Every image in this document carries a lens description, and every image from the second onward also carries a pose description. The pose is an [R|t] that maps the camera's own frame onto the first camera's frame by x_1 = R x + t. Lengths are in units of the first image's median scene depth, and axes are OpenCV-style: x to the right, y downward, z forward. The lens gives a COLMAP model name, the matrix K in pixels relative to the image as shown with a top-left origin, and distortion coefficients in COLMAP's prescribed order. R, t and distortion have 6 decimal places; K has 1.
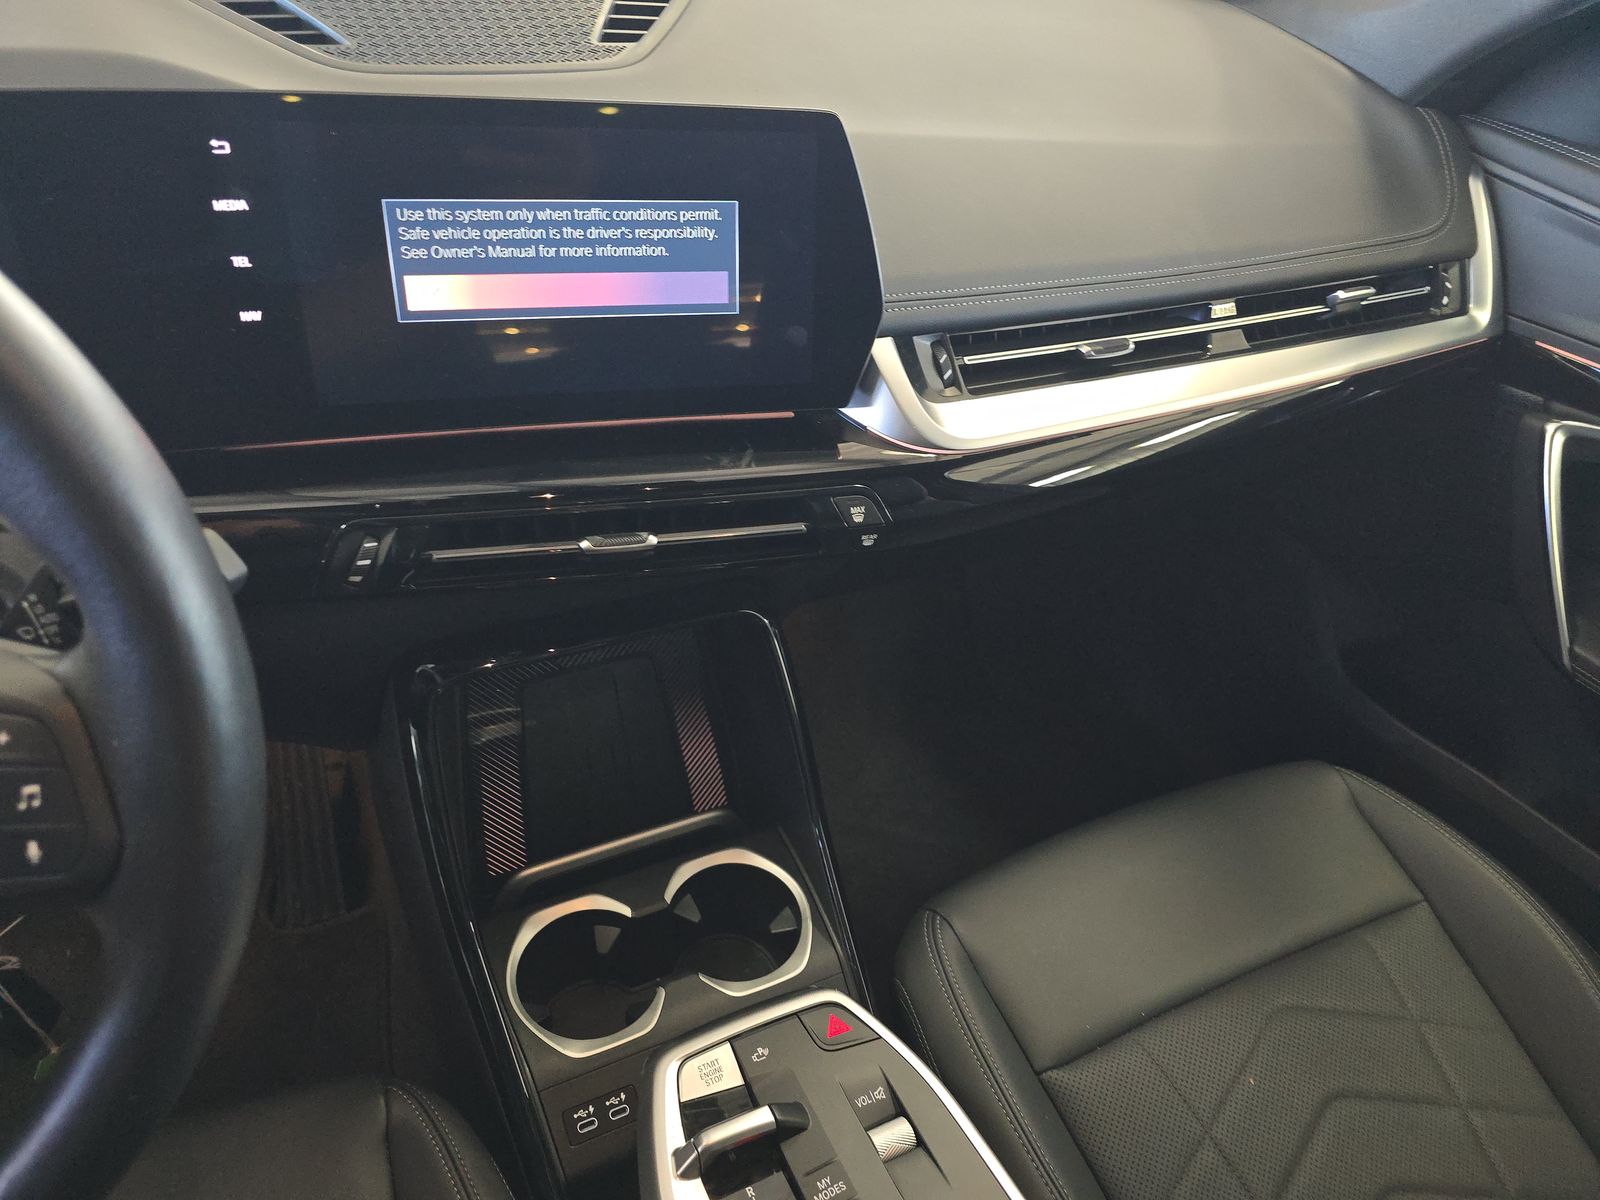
lens RADIAL K [[1067.0, 0, 800.5], [0, 1067.0, 634.1], [0, 0, 1]] dist [0.072760, -0.102712]
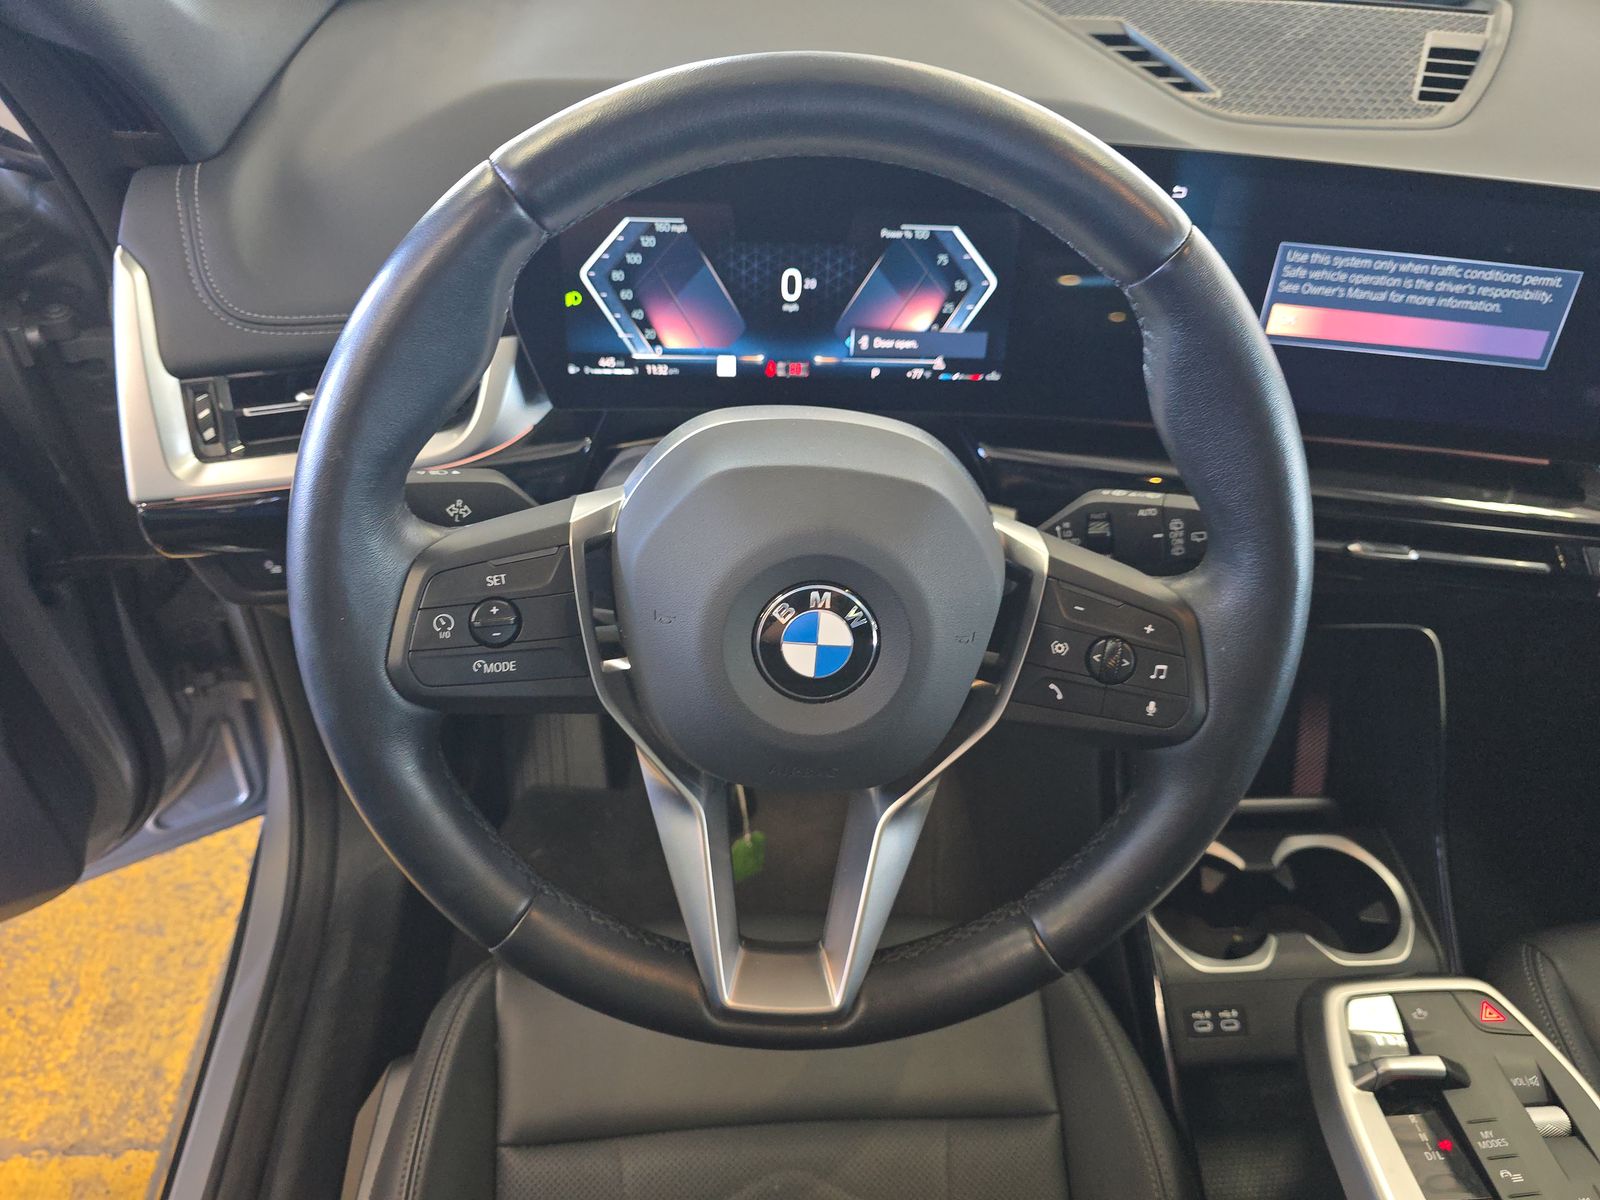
lens RADIAL K [[1092.1, 0, 802.9], [0, 1092.1, 628.6], [0, 0, 1]] dist [0.001693, -0.001020]
pose [[0.933115, 0.219780, -0.284593, -0.414678], [-0.211432, 0.975541, 0.060133, 0.058372], [0.290849, 0.004061, 0.956760, -0.312956]]
